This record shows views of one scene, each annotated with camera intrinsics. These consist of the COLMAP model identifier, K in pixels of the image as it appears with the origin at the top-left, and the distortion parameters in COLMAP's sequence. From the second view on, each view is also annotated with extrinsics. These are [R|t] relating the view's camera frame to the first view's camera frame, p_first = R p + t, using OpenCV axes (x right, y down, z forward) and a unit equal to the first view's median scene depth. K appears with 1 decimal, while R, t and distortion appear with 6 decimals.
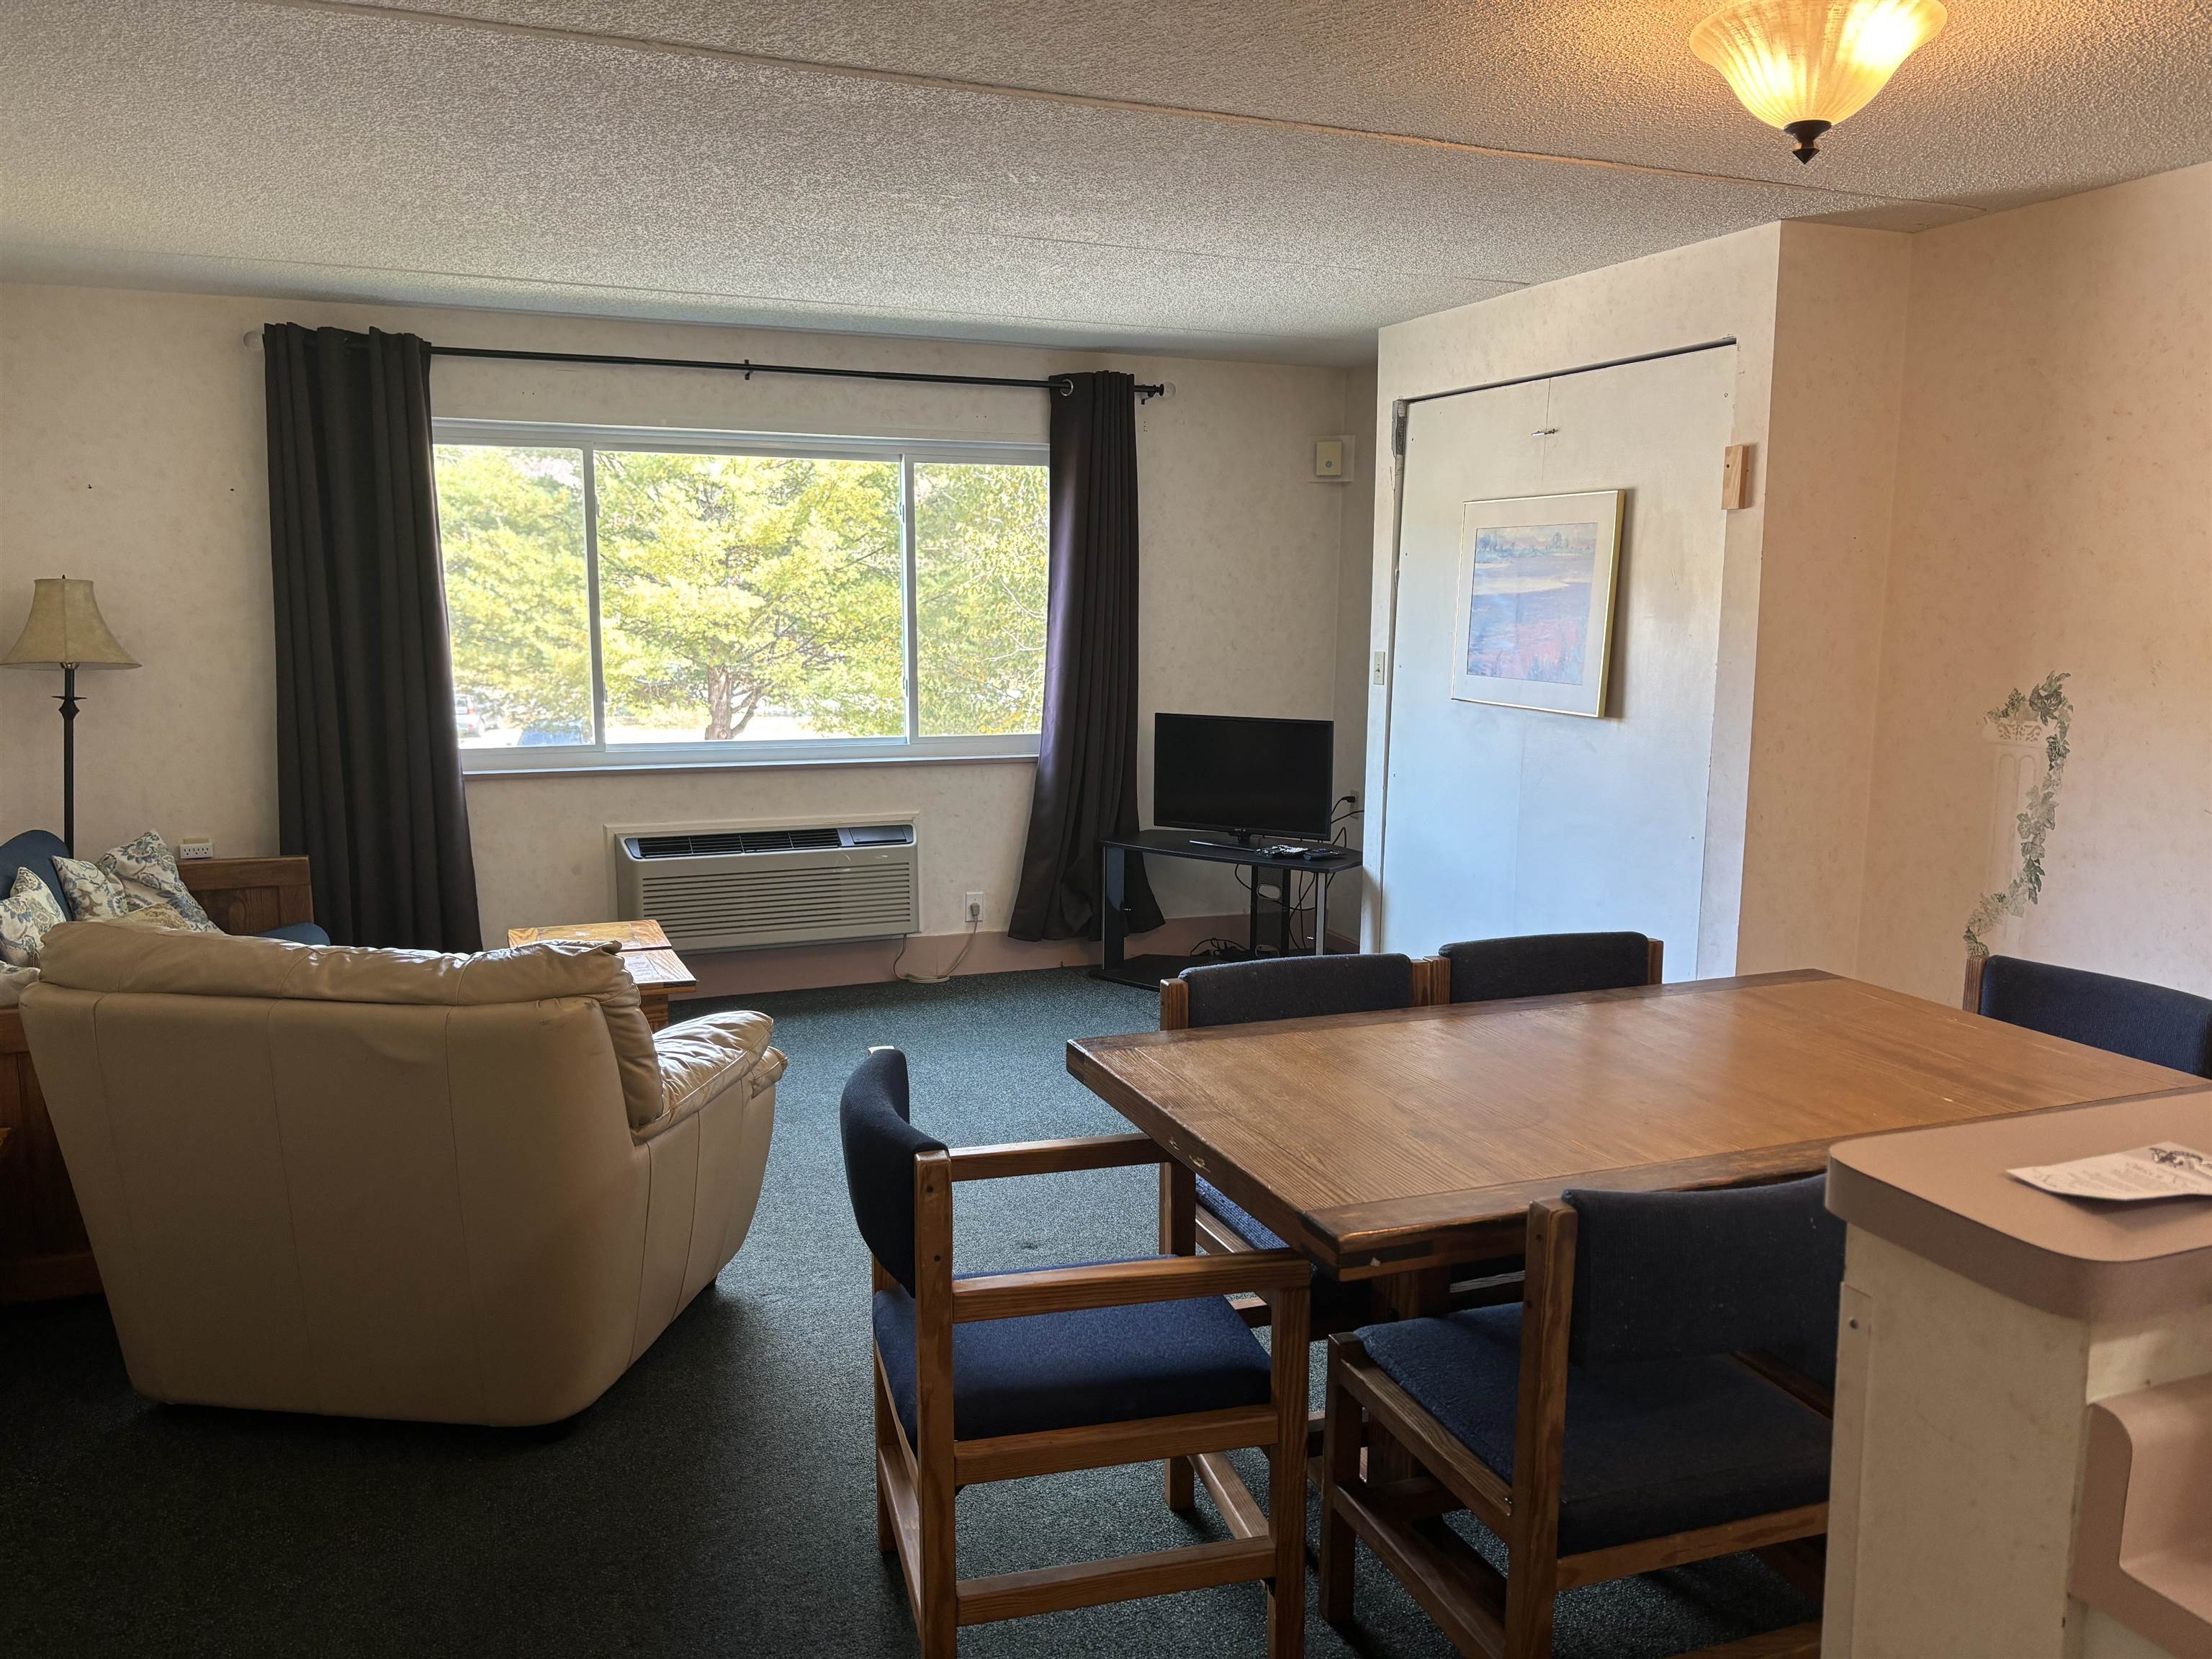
lens RADIAL K [[1657.1, 0, 1109.8], [0, 1657.1, 904.0], [0, 0, 1]] dist [0.032436, -0.001440]
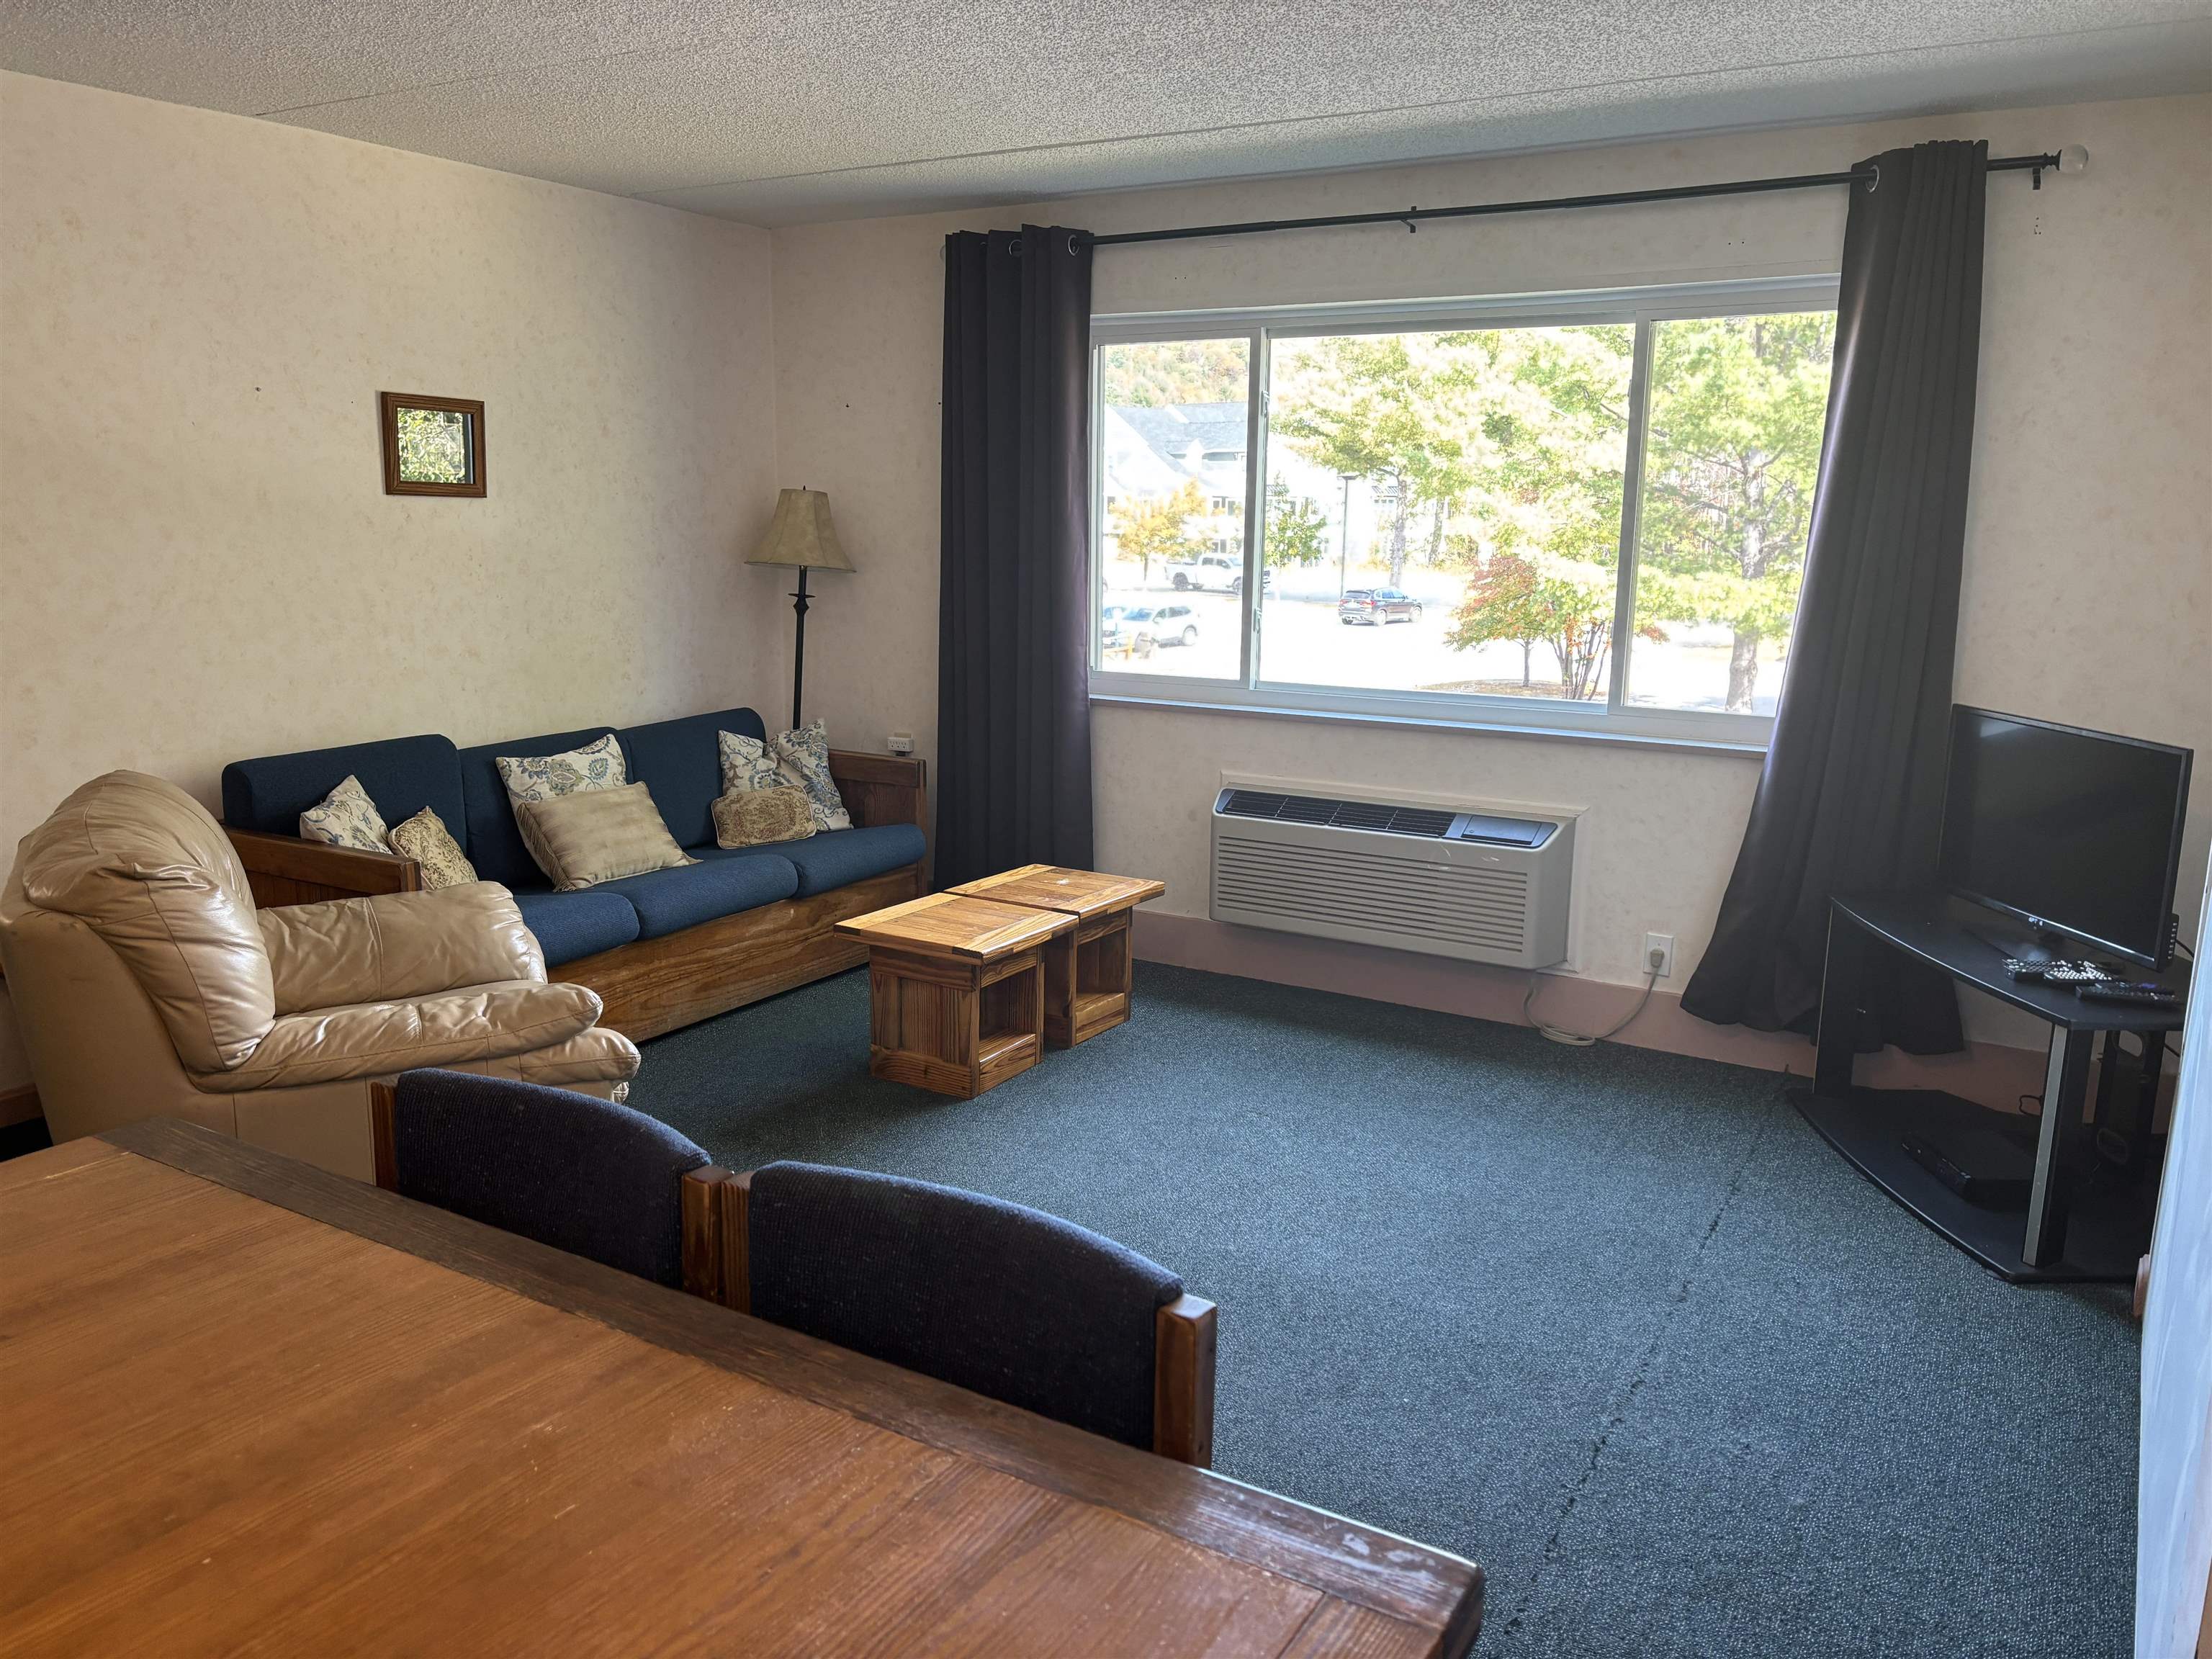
lens RADIAL K [[1695.9, 0, 1102.2], [0, 1695.9, 871.8], [0, 0, 1]] dist [0.007911, 0.000274]
pose [[0.597170, 0.172549, -0.783336, 0.357765], [-0.159346, 0.982644, 0.094976, -0.067750], [0.786128, 0.068105, 0.614300, 0.395443]]
